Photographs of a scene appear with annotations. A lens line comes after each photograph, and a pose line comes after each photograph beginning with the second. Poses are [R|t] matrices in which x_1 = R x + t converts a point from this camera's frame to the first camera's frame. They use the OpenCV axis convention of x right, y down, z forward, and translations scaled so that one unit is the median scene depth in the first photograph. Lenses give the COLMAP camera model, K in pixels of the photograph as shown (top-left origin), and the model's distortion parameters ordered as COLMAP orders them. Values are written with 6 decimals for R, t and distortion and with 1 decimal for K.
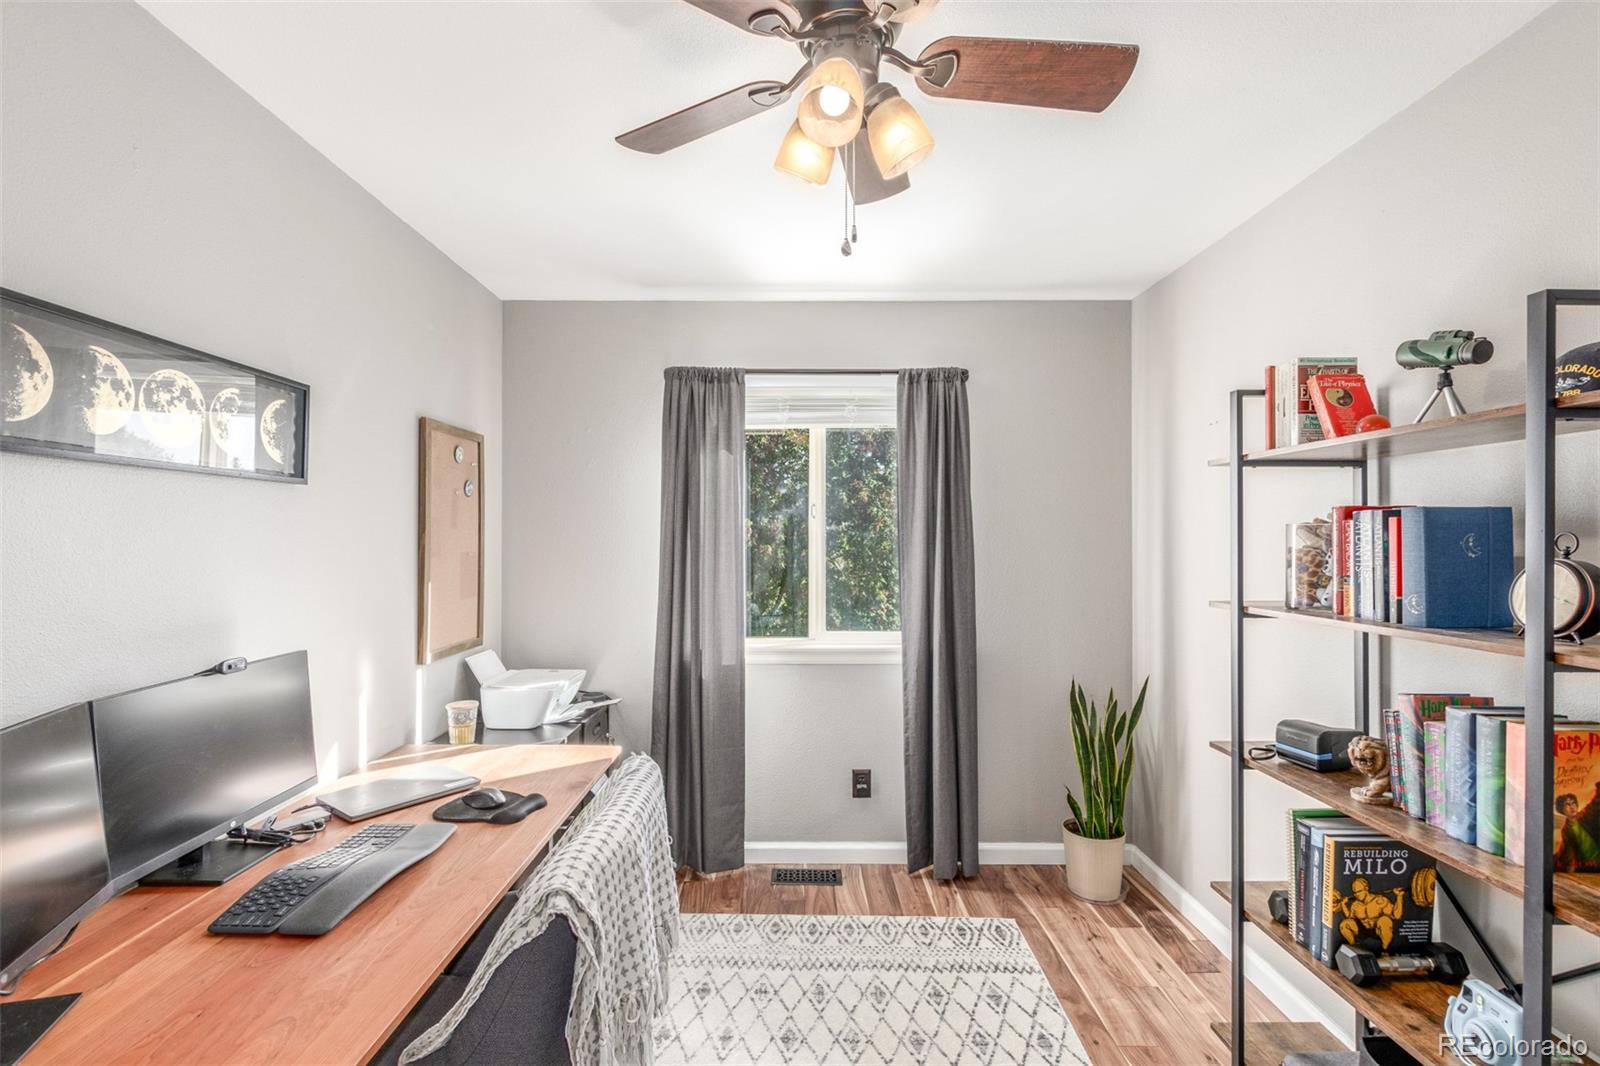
lens RADIAL K [[728.3, 0, 799.2], [0, 728.3, 536.7], [0, 0, 1]] dist [0.005733, -0.002194]
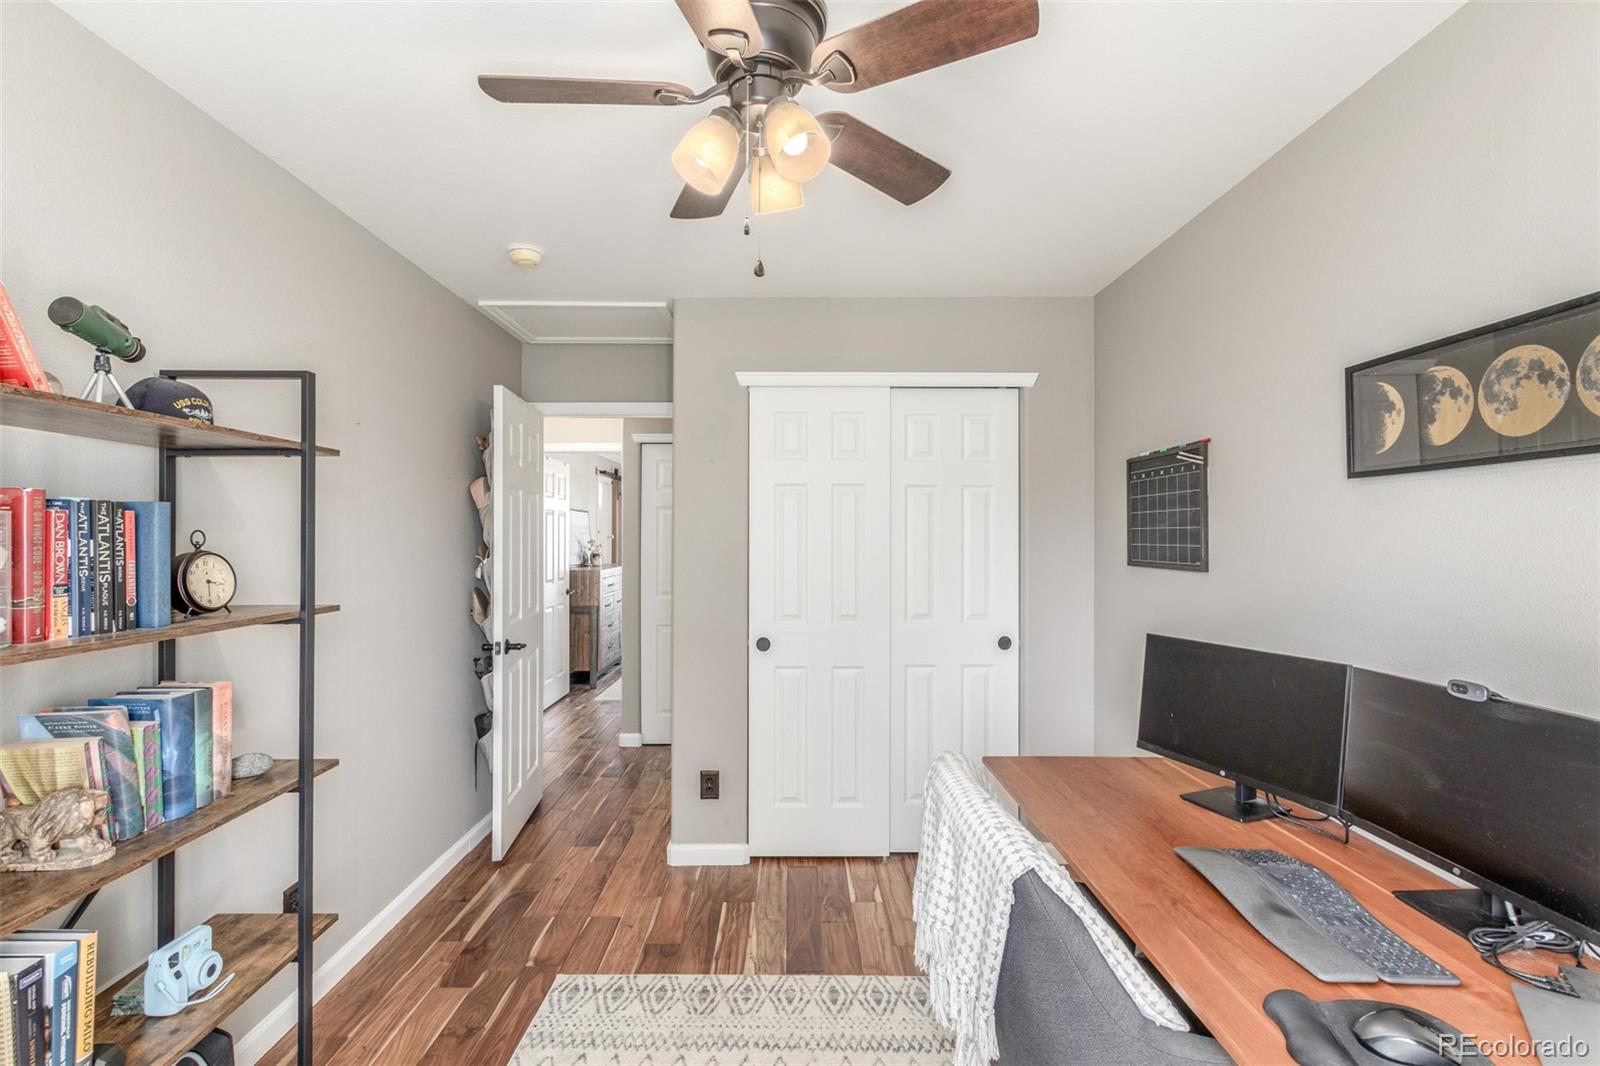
lens RADIAL K [[728.3, 0, 797.9], [0, 728.3, 534.6], [0, 0, 1]] dist [0.005733, -0.002194]
pose [[-0.999971, -0.004371, -0.006298, 0.007338], [-0.004323, 0.999962, -0.007567, 0.005914], [0.006330, -0.007540, -0.999952, 1.918214]]
